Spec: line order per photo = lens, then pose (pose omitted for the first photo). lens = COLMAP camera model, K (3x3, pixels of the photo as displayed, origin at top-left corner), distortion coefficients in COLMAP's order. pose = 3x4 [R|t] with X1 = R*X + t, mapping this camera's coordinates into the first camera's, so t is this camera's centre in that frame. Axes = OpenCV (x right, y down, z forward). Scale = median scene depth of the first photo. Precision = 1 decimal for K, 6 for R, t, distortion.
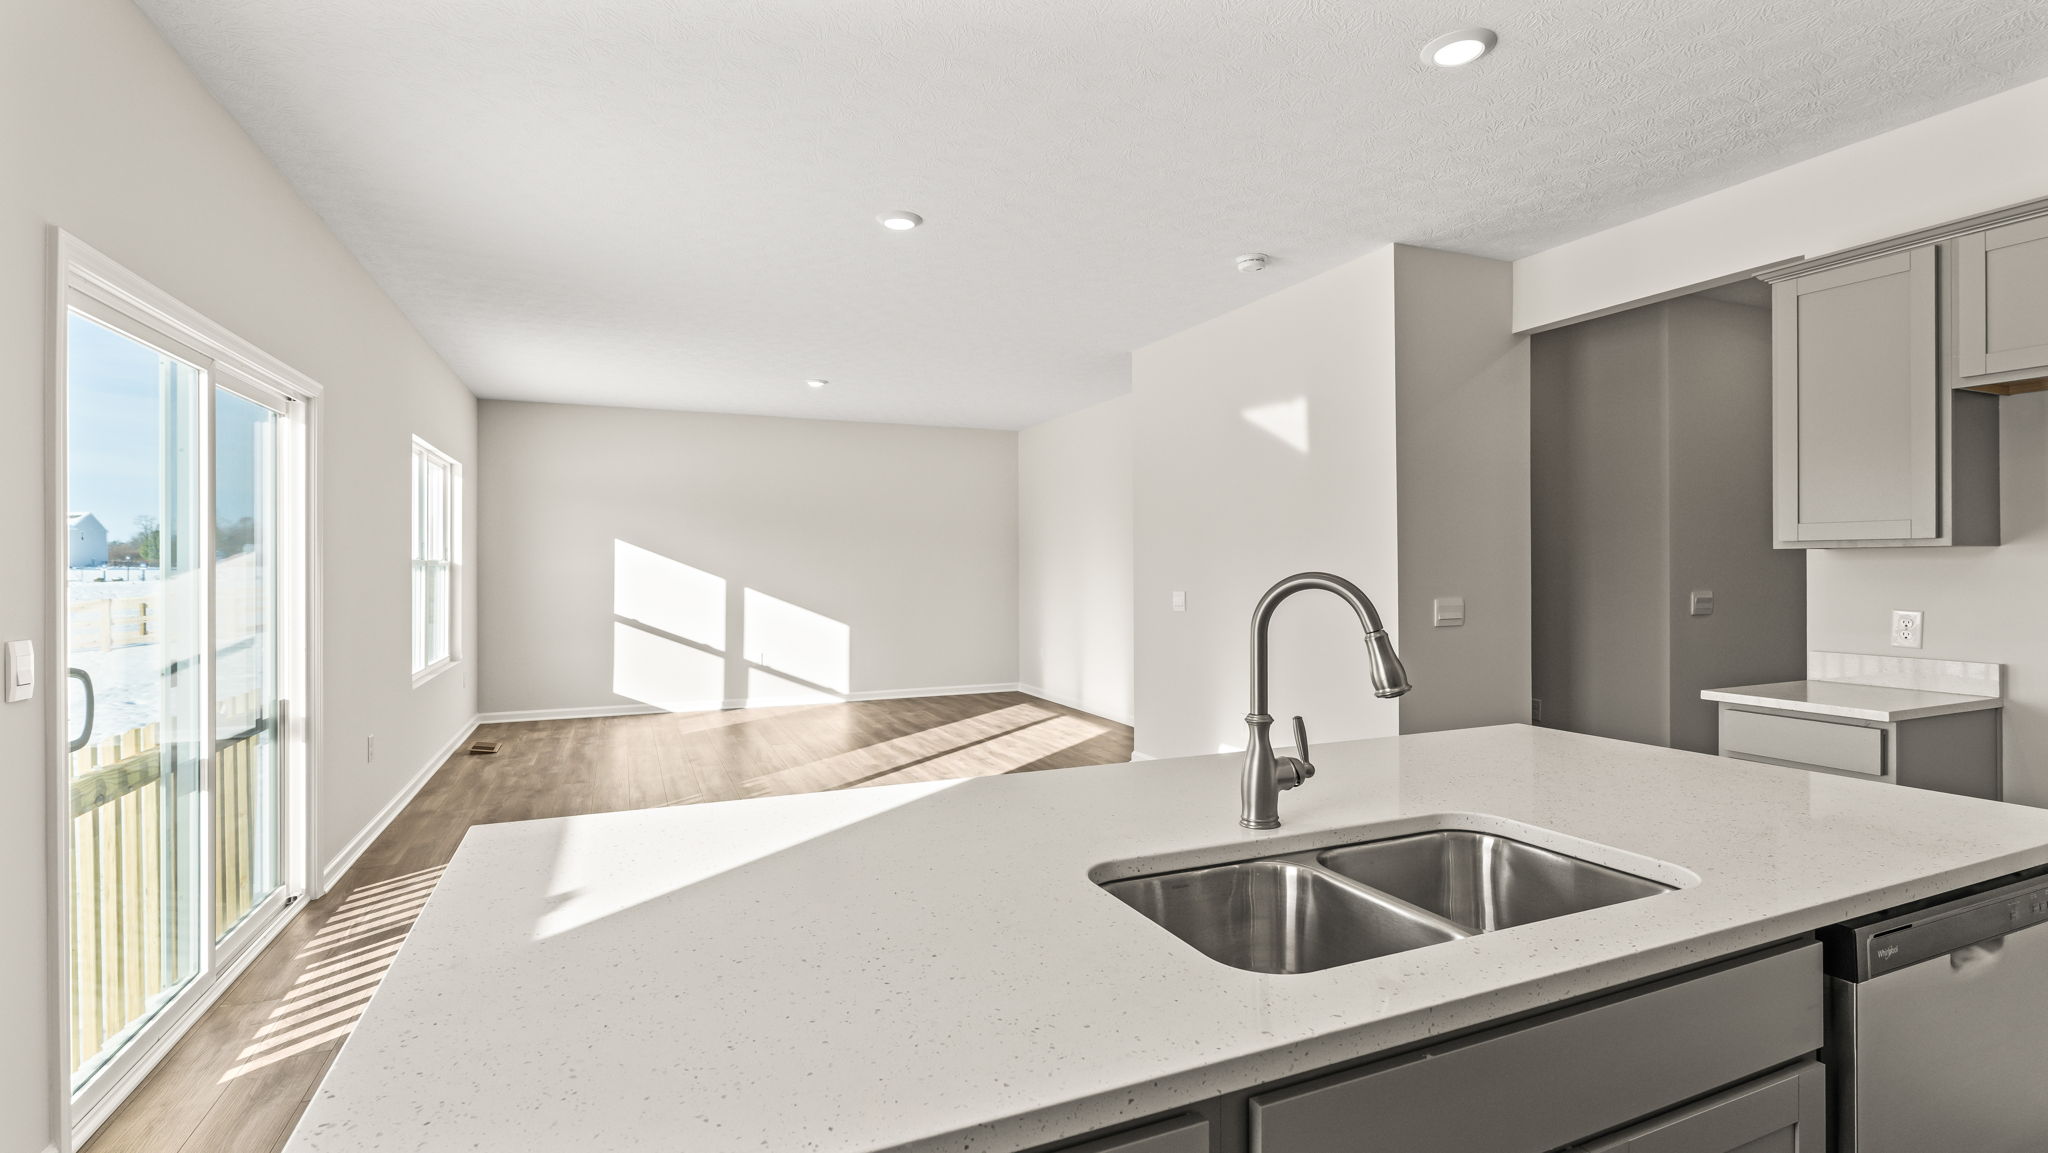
lens RADIAL K [[936.5, 0, 1033.3], [0, 936.5, 568.3], [0, 0, 1]] dist [-0.000611, 0.000915]
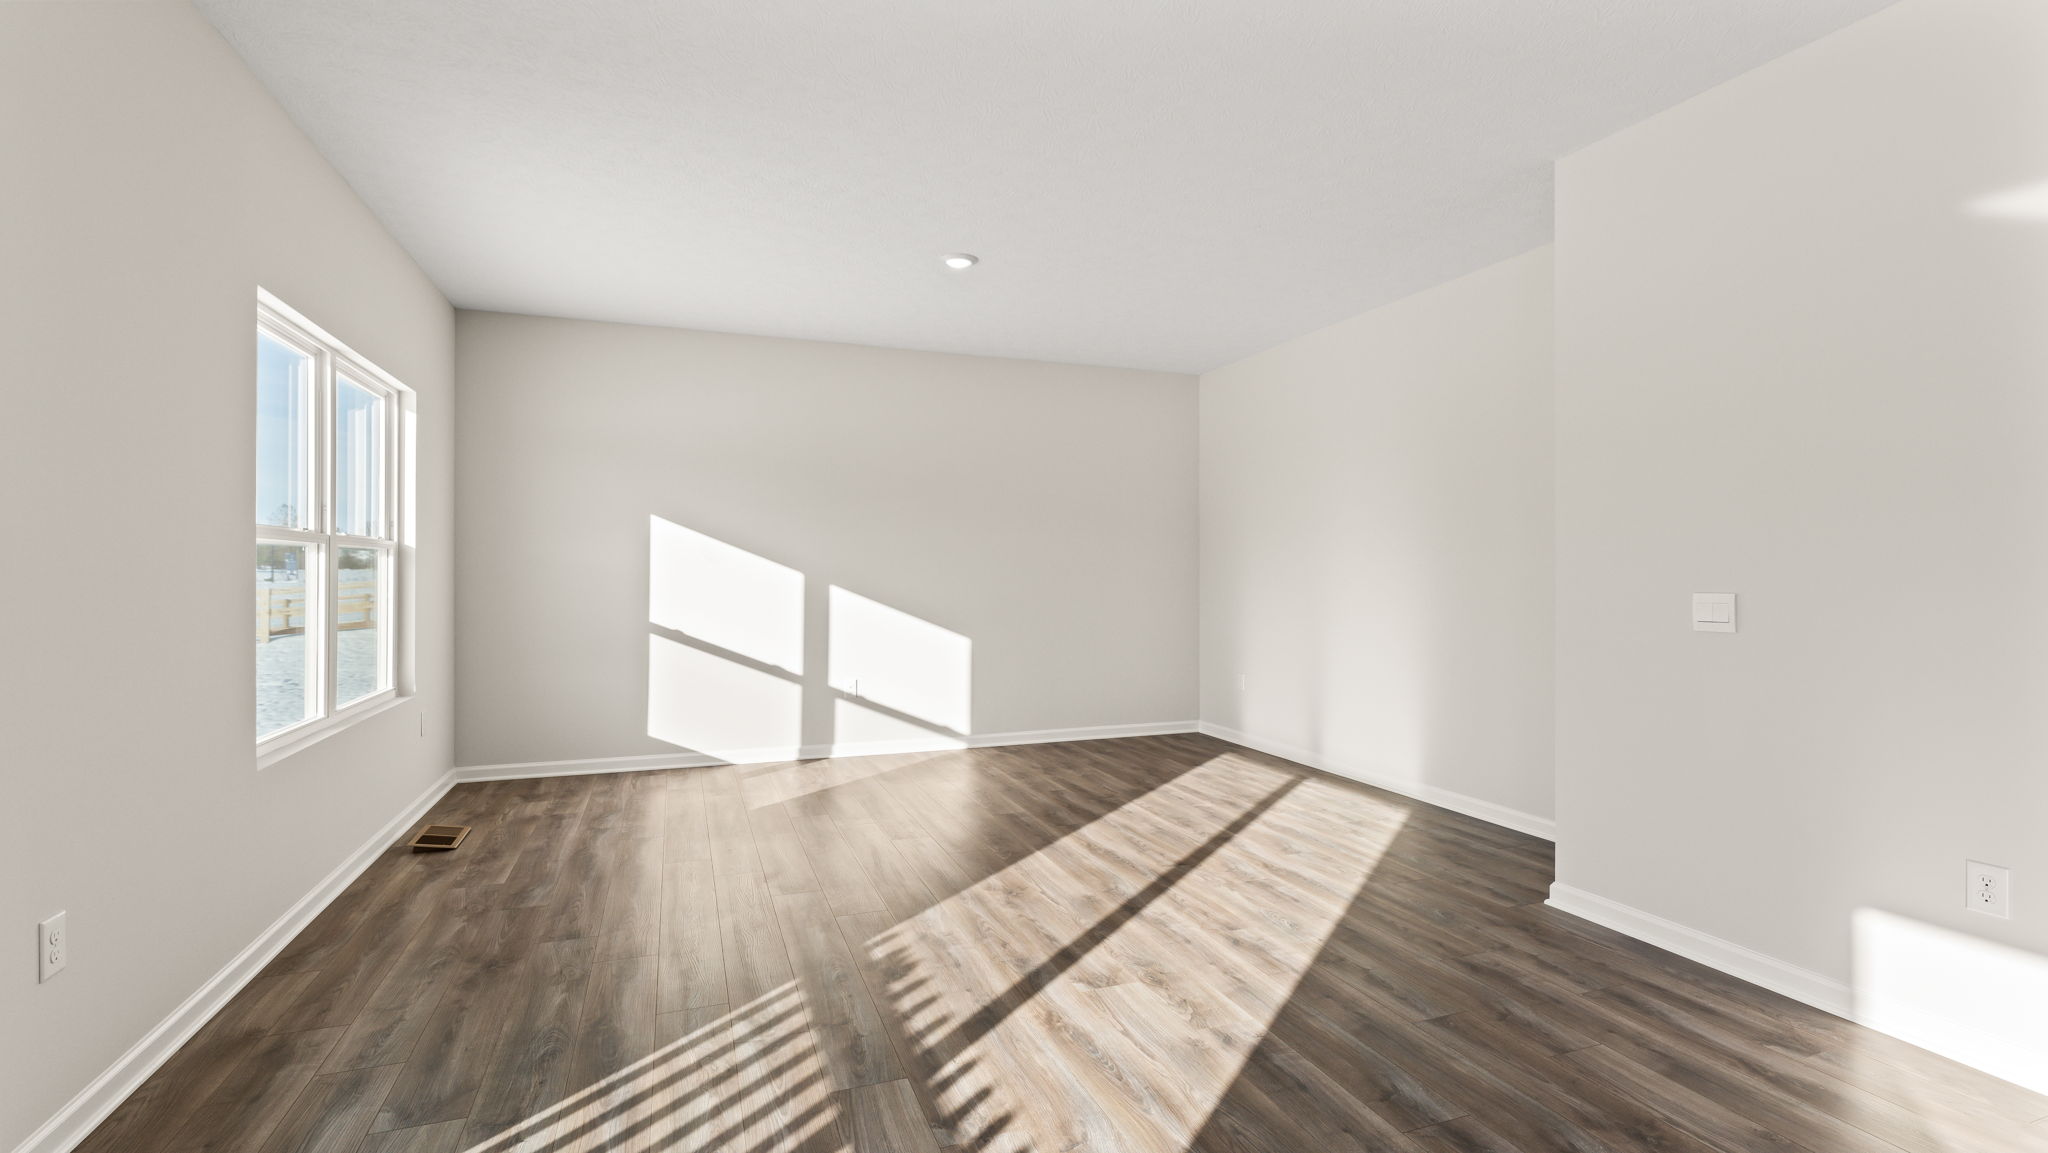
lens RADIAL K [[936.5, 0, 1017.8], [0, 936.5, 579.9], [0, 0, 1]] dist [-0.000611, 0.000915]
pose [[0.997964, 0.004193, -0.063640, -0.135964], [-0.003642, 0.999955, 0.008777, 0.010359], [0.063674, -0.008528, 0.997934, 0.336689]]
